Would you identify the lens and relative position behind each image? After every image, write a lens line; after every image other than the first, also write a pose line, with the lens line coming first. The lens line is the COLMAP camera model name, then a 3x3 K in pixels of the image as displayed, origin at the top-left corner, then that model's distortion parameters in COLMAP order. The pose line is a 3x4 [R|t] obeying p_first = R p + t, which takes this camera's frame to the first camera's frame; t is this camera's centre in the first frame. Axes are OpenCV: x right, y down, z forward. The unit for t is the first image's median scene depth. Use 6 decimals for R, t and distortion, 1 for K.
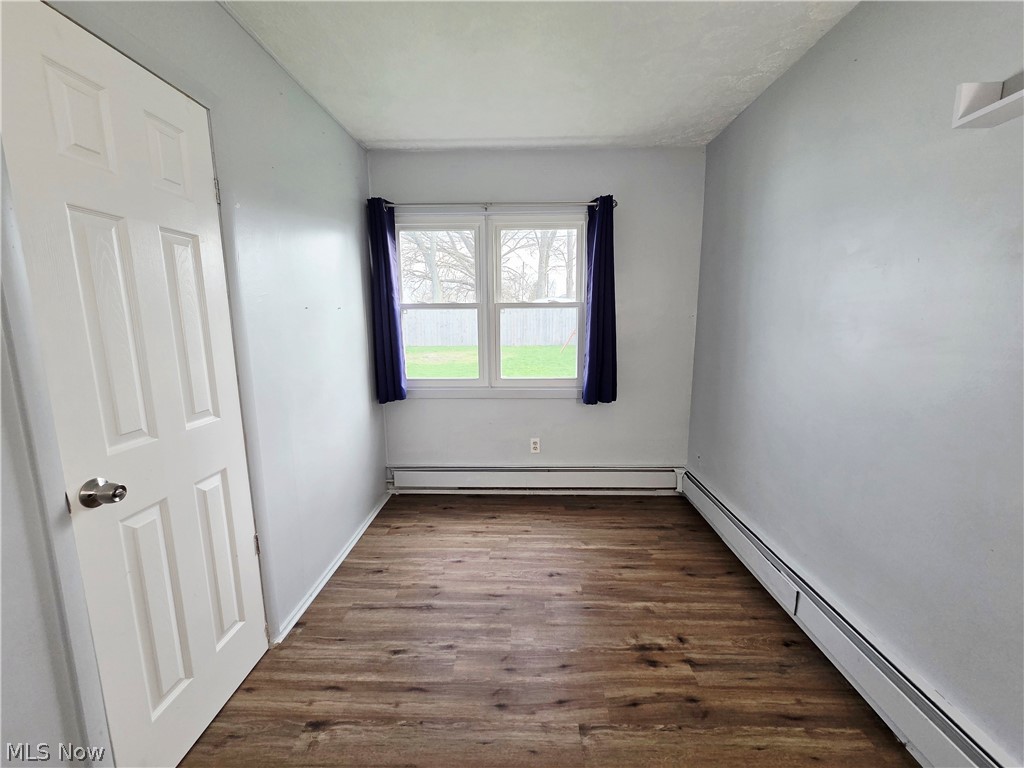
lens RADIAL K [[416.8, 0, 513.1], [0, 416.8, 385.8], [0, 0, 1]] dist [0.003815, -0.002259]
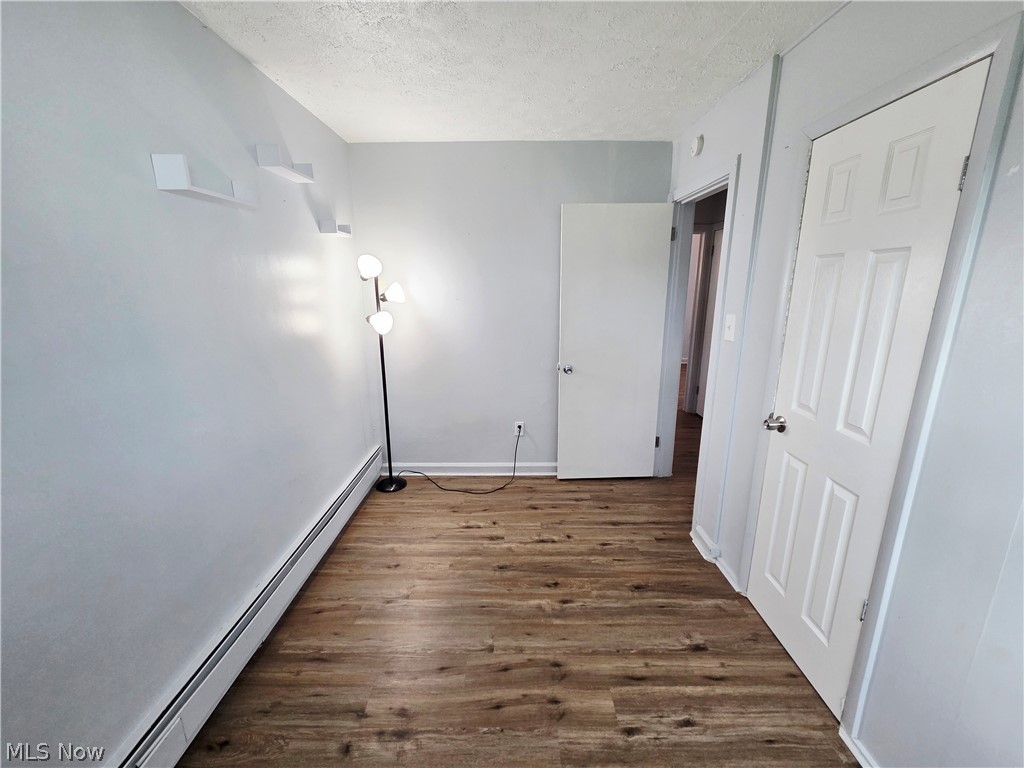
lens RADIAL K [[416.8, 0, 516.0], [0, 416.8, 383.3], [0, 0, 1]] dist [0.003815, -0.002259]
pose [[-0.999193, 0.022346, -0.033376, 0.104225], [0.007714, 0.922242, 0.386535, -0.402091], [0.039418, 0.385966, -0.921671, 1.721459]]
